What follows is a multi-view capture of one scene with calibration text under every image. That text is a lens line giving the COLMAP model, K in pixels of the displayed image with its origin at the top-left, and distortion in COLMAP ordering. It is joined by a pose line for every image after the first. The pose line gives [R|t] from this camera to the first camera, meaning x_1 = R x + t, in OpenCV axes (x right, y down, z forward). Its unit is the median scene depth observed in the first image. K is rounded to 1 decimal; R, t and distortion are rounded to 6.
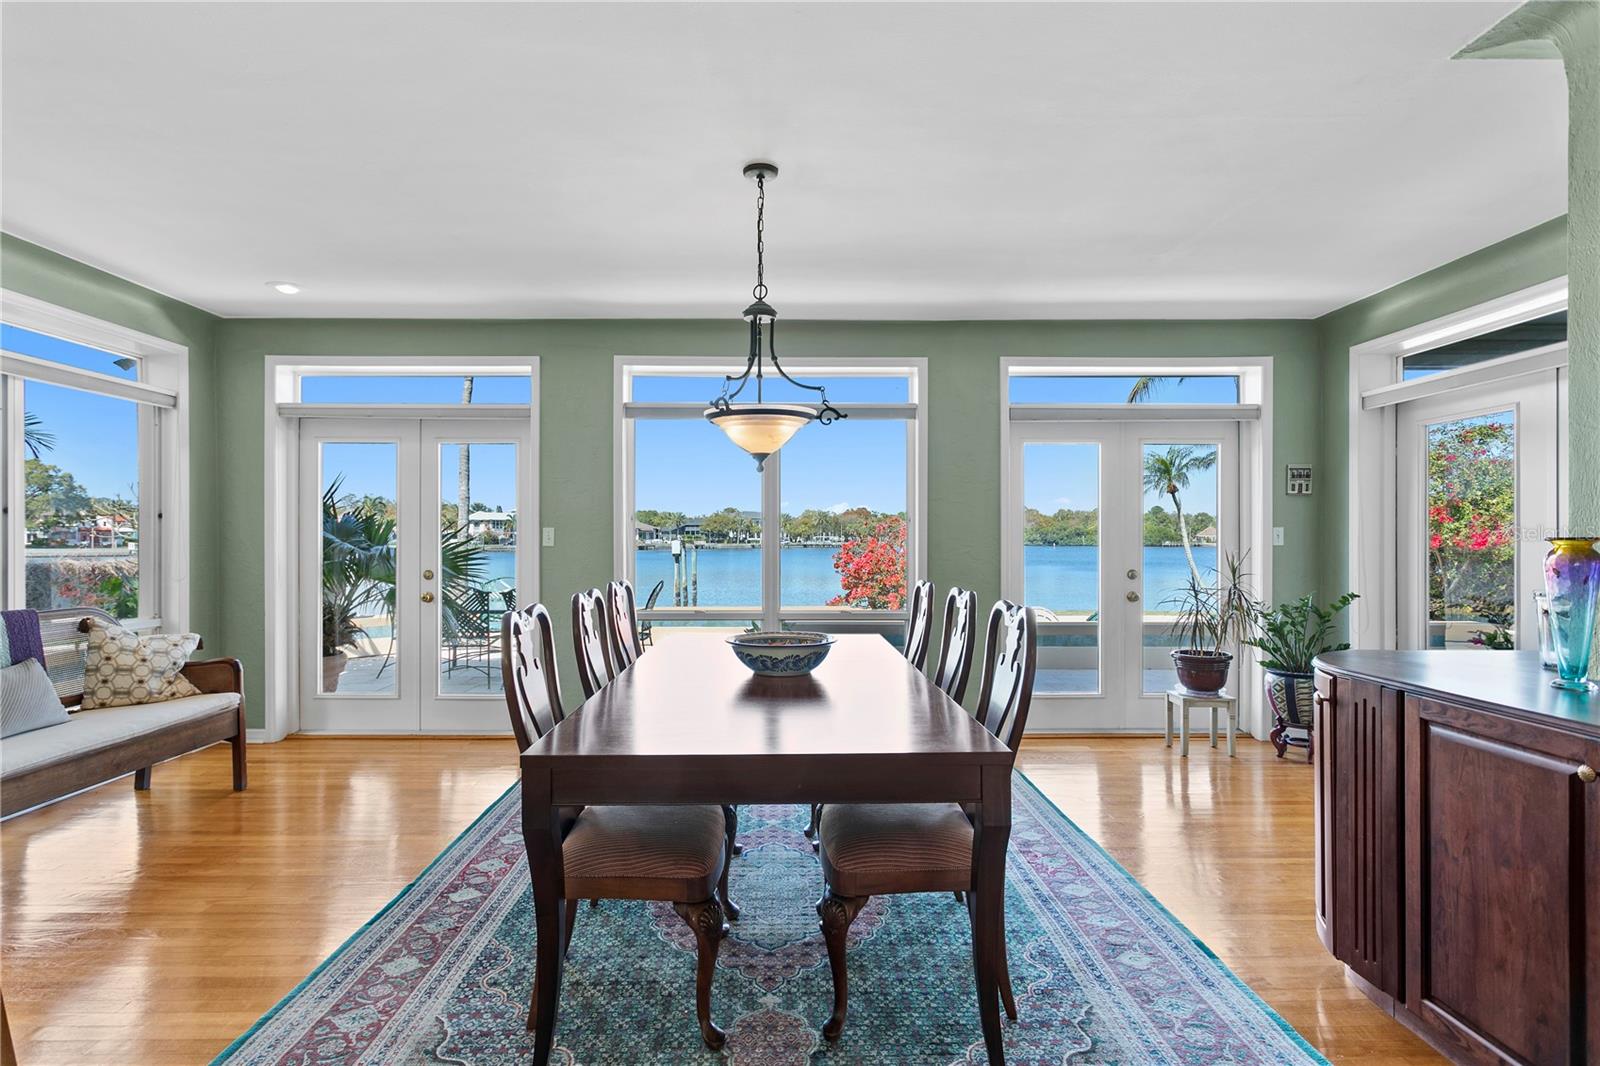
lens RADIAL K [[803.6, 0, 785.9], [0, 803.6, 533.4], [0, 0, 1]] dist [-0.006256, 0.000304]
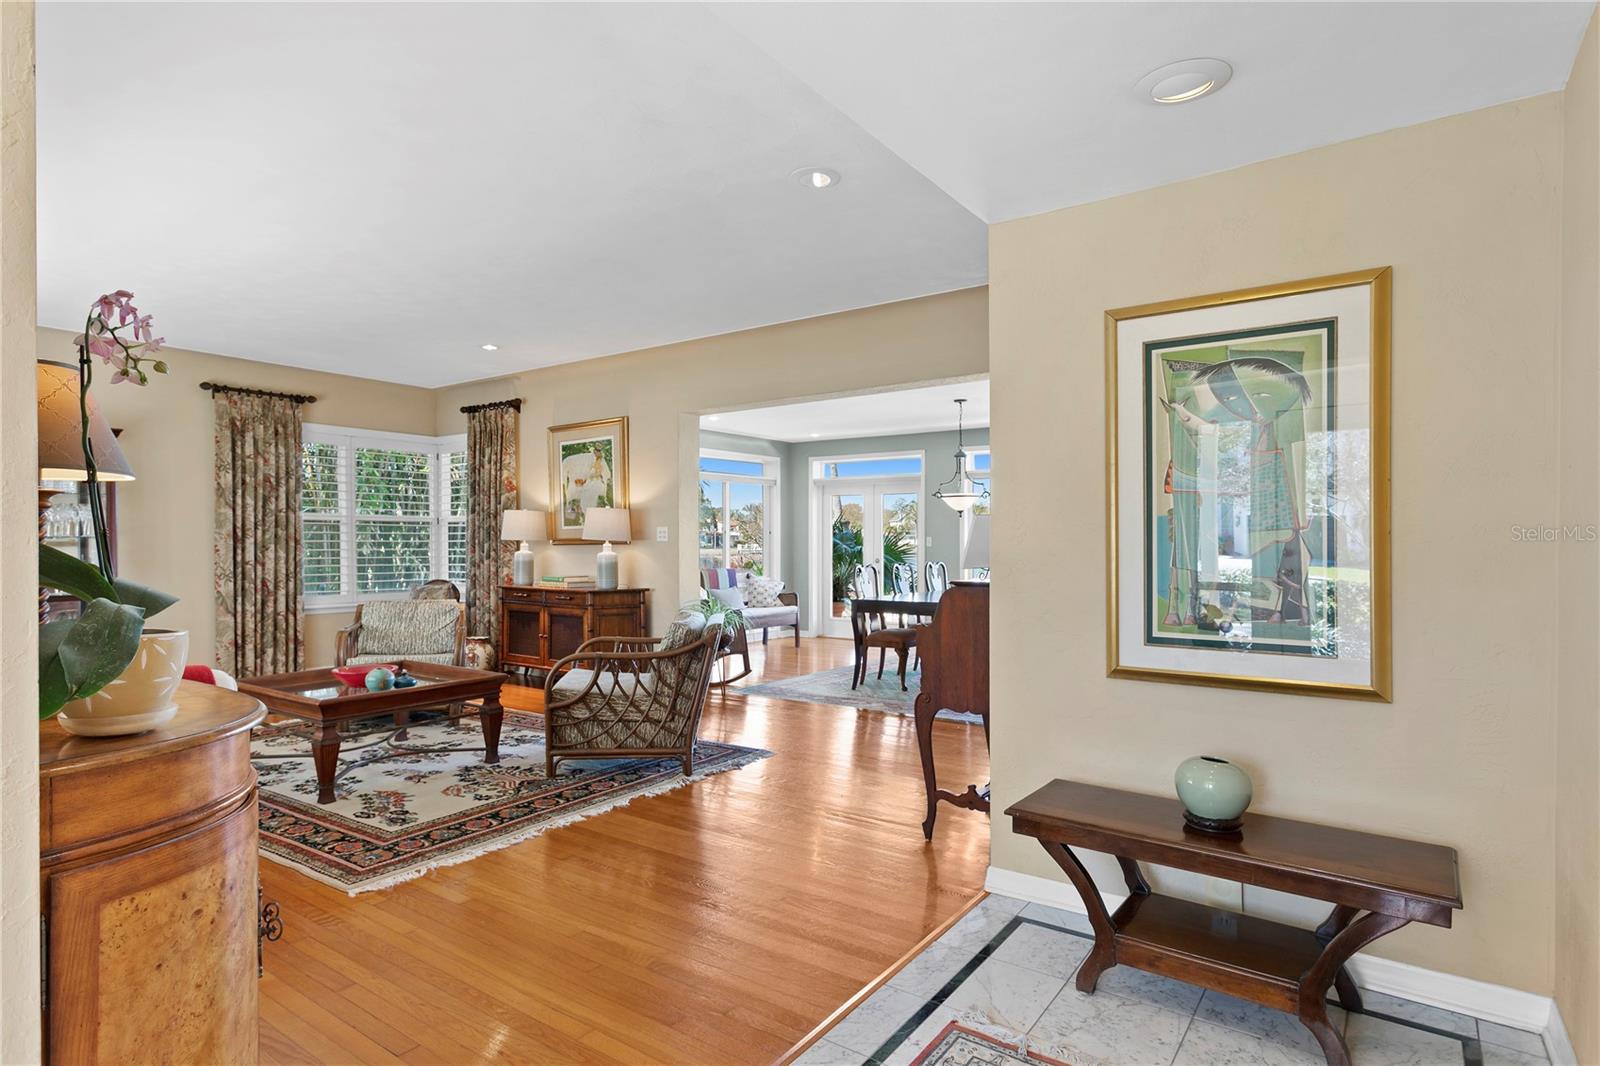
lens RADIAL K [[861.7, 0, 771.2], [0, 861.7, 547.6], [0, 0, 1]] dist [0.001333, 0.000445]
pose [[0.797942, 0.004913, -0.602715, 0.663345], [0.003572, 0.999911, 0.012881, -0.010228], [0.602724, -0.012431, 0.797853, -0.904881]]
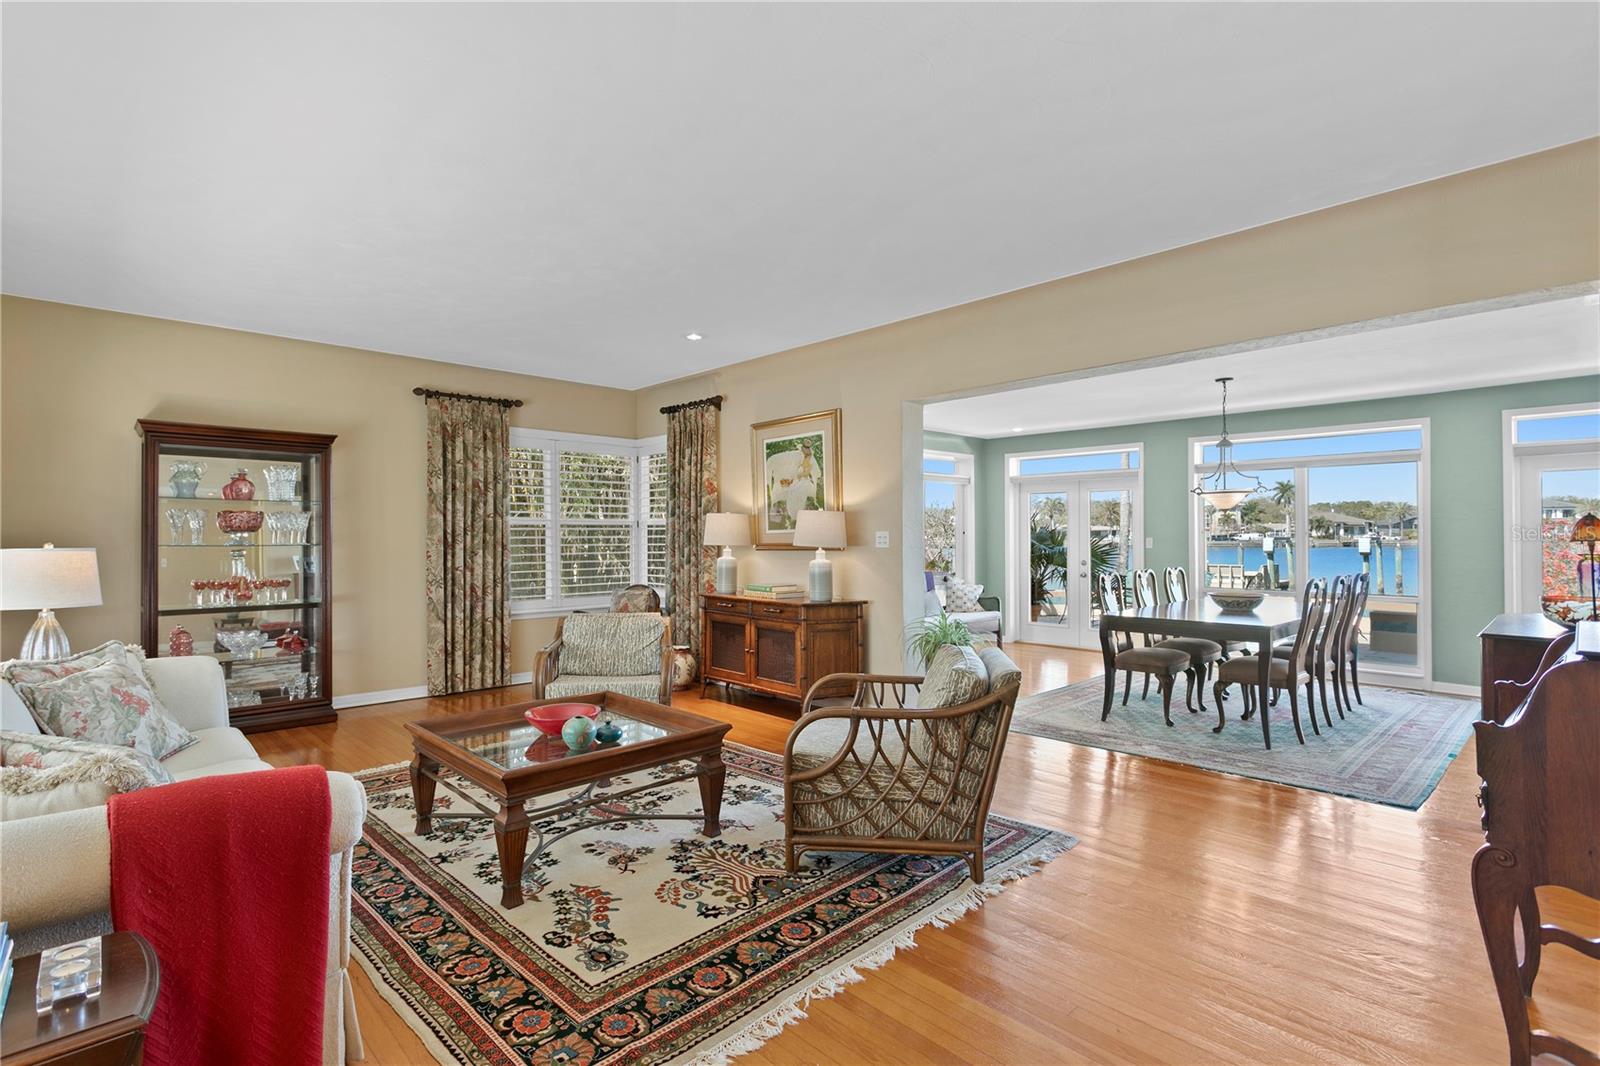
lens RADIAL K [[757.8, 0, 774.7], [0, 757.8, 533.9], [0, 0, 1]] dist [0.004791, -0.000970]
pose [[0.676272, -0.003088, -0.736646, 0.380500], [0.007184, 0.999971, 0.002403, -0.026136], [0.736617, -0.006917, 0.676274, -0.745774]]
